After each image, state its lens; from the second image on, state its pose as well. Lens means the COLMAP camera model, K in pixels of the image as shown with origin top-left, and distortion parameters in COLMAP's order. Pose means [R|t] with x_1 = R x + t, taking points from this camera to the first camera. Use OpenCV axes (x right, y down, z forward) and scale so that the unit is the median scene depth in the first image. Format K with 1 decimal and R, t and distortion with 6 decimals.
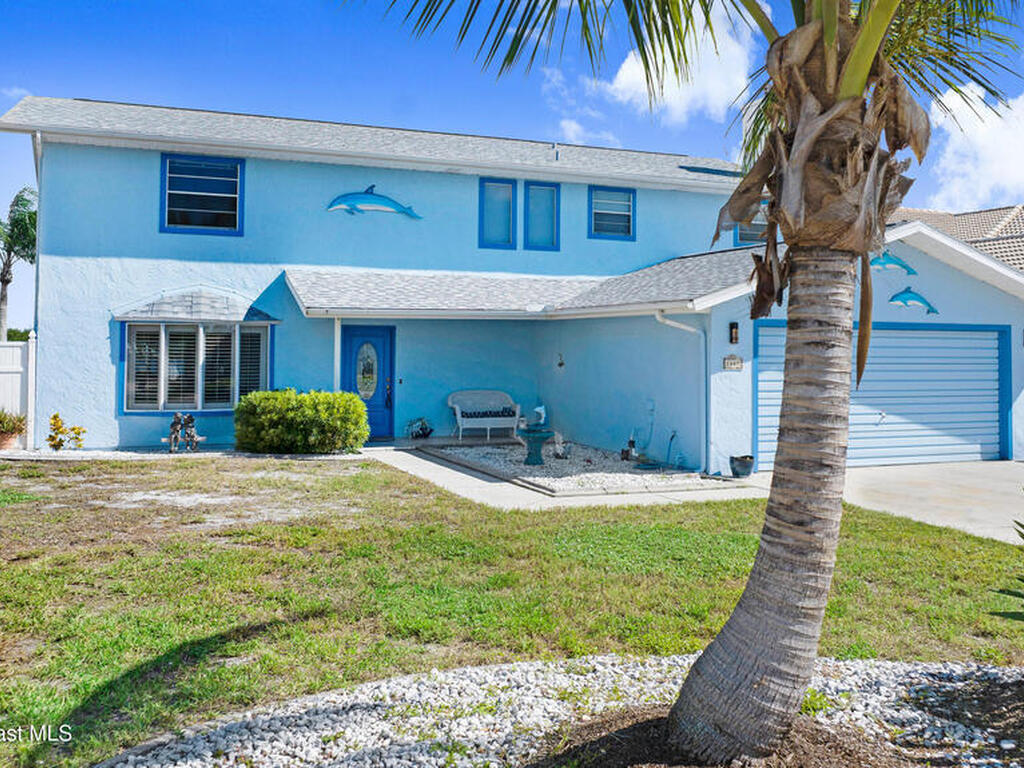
lens RADIAL K [[951.1, 0, 513.8], [0, 951.1, 385.8], [0, 0, 1]] dist [-0.020695, 0.000000]
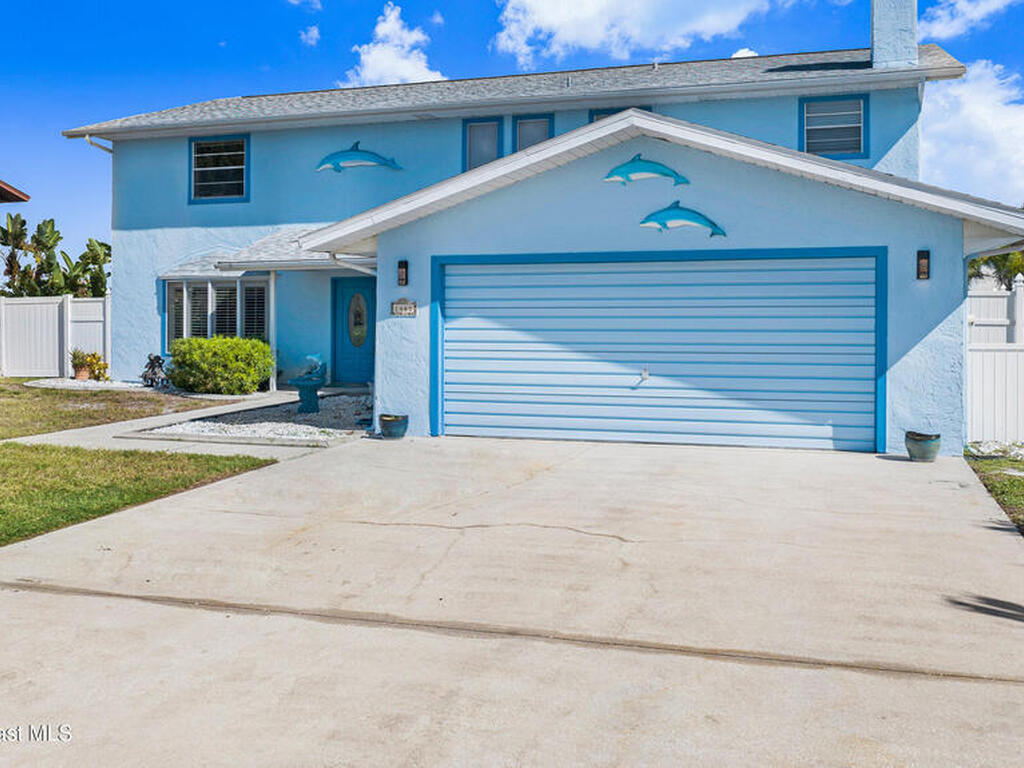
lens RADIAL K [[951.1, 0, 513.4], [0, 951.1, 379.0], [0, 0, 1]] dist [-0.020695, 0.000000]
pose [[0.779658, 0.036574, -0.625136, 0.707385], [-0.012218, 0.998991, 0.043208, 0.001746], [0.626086, -0.026050, 0.779319, 0.316868]]
